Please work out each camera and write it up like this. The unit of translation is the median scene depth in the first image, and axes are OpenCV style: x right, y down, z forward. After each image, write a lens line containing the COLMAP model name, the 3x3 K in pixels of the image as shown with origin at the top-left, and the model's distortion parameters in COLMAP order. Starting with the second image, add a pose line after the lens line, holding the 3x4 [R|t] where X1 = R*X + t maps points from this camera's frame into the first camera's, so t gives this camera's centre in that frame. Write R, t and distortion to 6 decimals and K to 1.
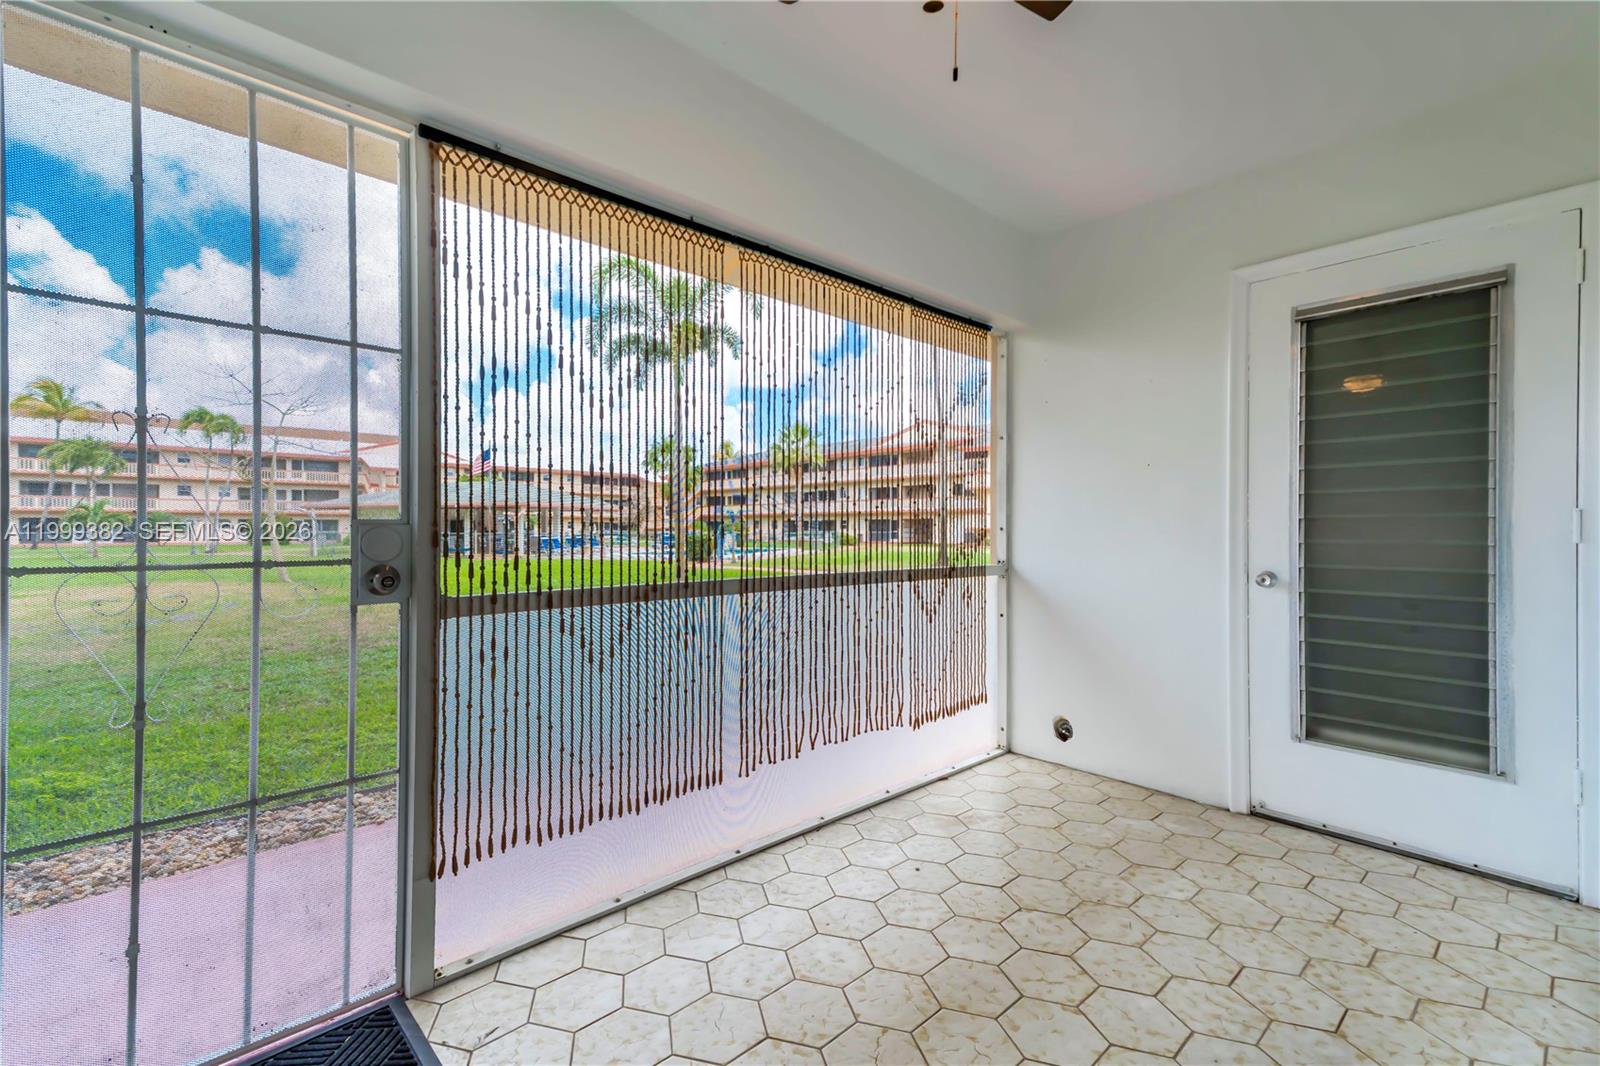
lens RADIAL K [[718.5, 0, 793.0], [0, 718.5, 507.0], [0, 0, 1]] dist [0.046473, -0.011727]
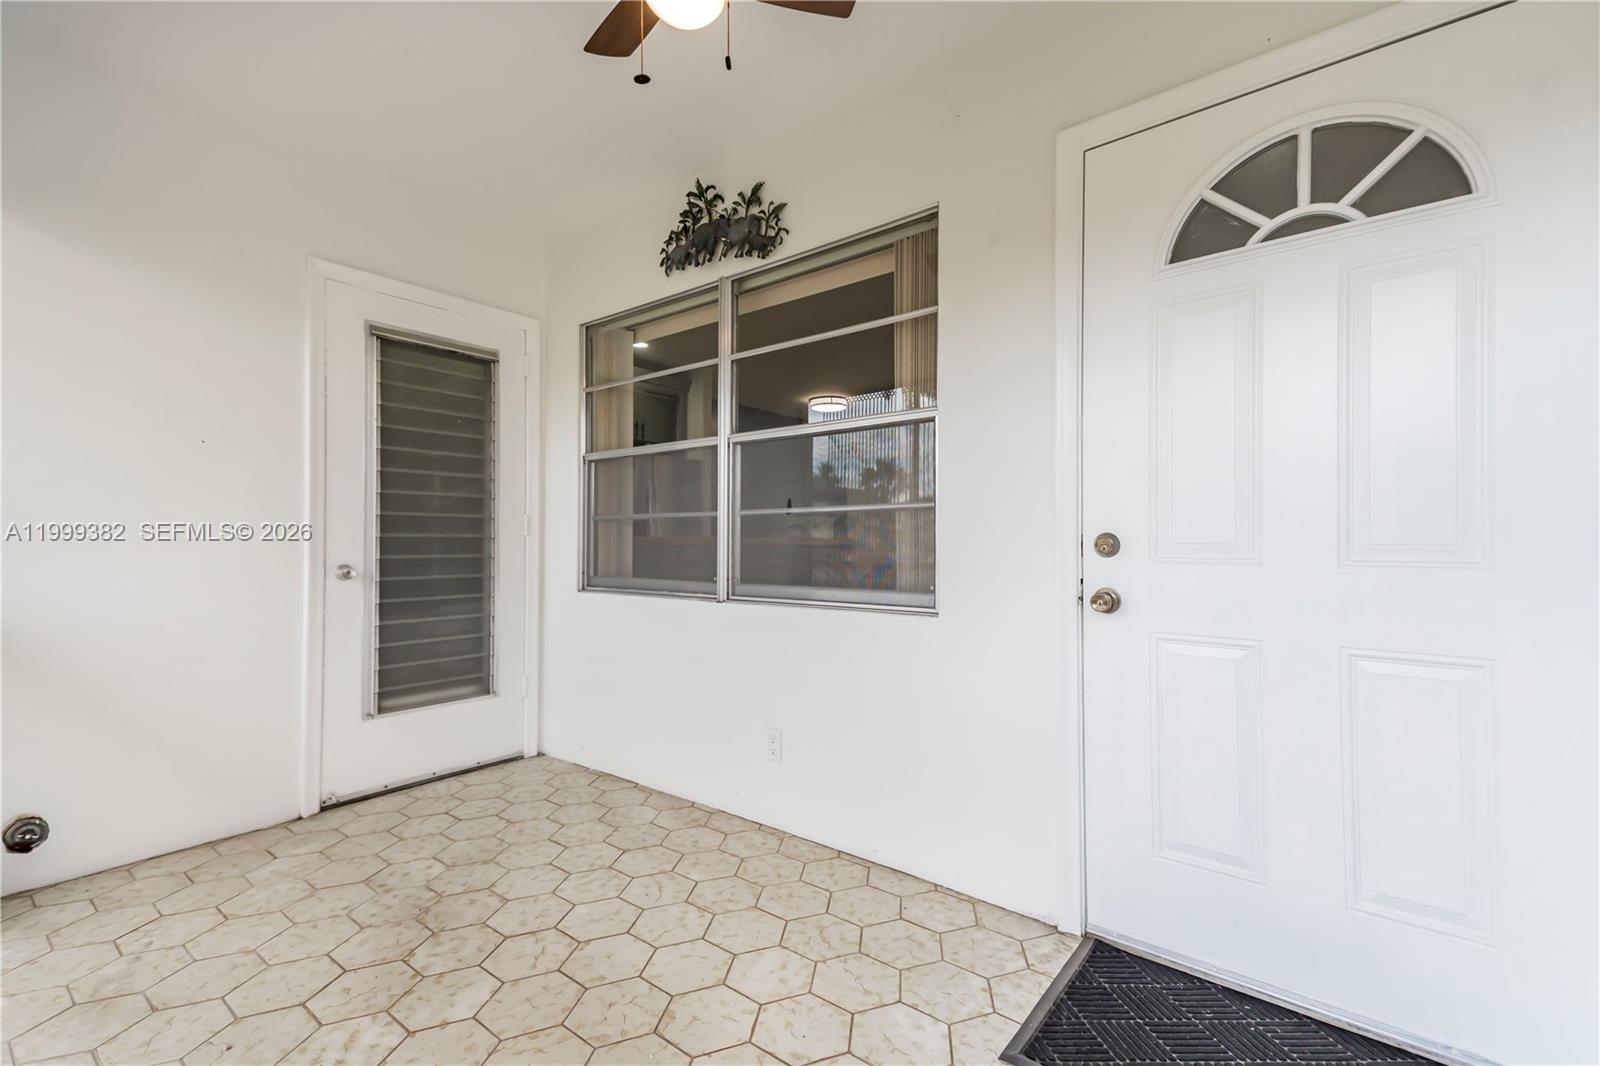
lens RADIAL K [[719.5, 0, 803.6], [0, 719.5, 524.4], [0, 0, 1]] dist [0.044450, -0.008015]
pose [[-0.171435, 0.024960, 0.984879, -0.561140], [-0.023886, 0.999280, -0.029483, 0.052273], [-0.984906, -0.028579, -0.170715, 0.631193]]
